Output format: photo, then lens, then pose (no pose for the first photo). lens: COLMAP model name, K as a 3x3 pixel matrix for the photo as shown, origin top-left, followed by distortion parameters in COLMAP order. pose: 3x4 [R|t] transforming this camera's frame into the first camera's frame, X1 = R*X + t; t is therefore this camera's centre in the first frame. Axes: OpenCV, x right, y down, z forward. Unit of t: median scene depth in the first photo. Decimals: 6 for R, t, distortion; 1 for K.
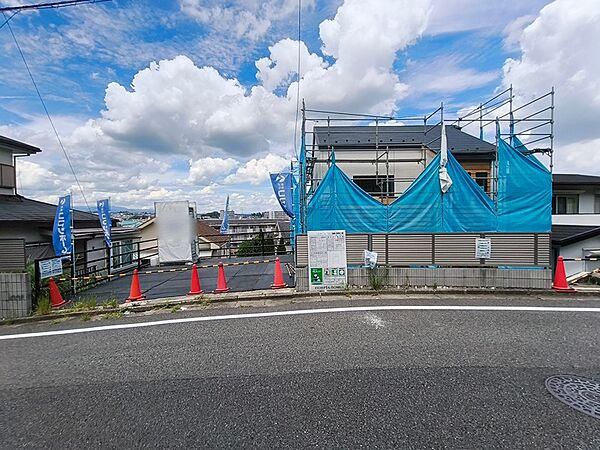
lens RADIAL K [[271.4, 0, 303.0], [0, 271.4, 226.3], [0, 0, 1]] dist [-0.001783, -0.000149]
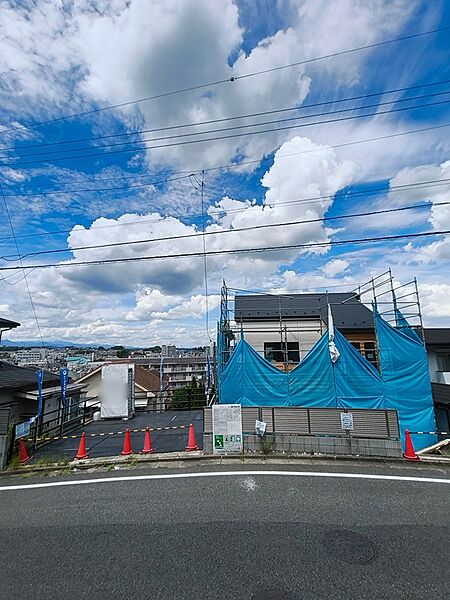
lens RADIAL K [[271.4, 0, 226.2], [0, 271.4, 299.2], [0, 0, 1]] dist [-0.001783, -0.000149]
pose [[0.997775, -0.015365, -0.064869, 0.110340], [0.000545, 0.974924, -0.222536, -0.118067], [0.066662, 0.222005, 0.972764, -0.250978]]
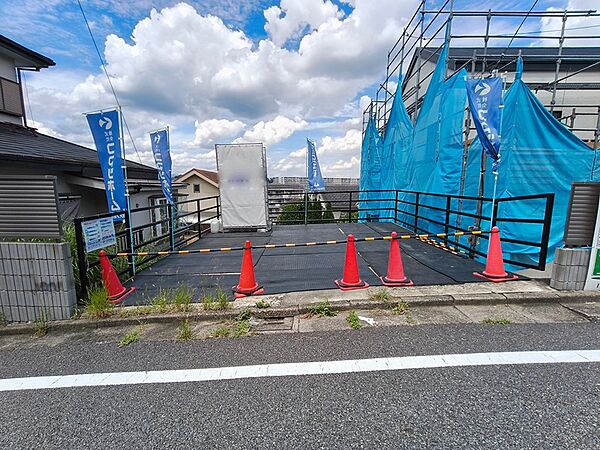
lens RADIAL K [[271.4, 0, 303.2], [0, 271.4, 228.4], [0, 0, 1]] dist [-0.001783, -0.000149]
pose [[0.999439, 0.026907, -0.019940, -0.325017], [-0.024138, 0.991476, 0.128032, 0.037825], [0.023215, -0.127479, 0.991570, 0.291748]]
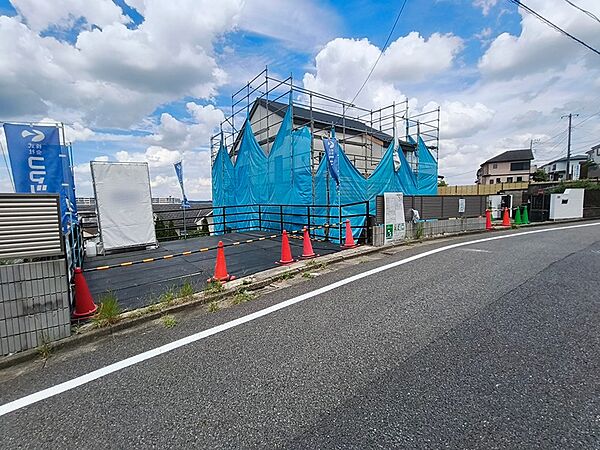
lens RADIAL K [[271.4, 0, 296.3], [0, 271.4, 228.1], [0, 0, 1]] dist [-0.001783, -0.000149]
pose [[0.815516, -0.055282, 0.576088, -0.582470], [0.025537, 0.997895, 0.059608, 0.054849], [-0.578170, -0.033900, 0.815212, 0.173682]]
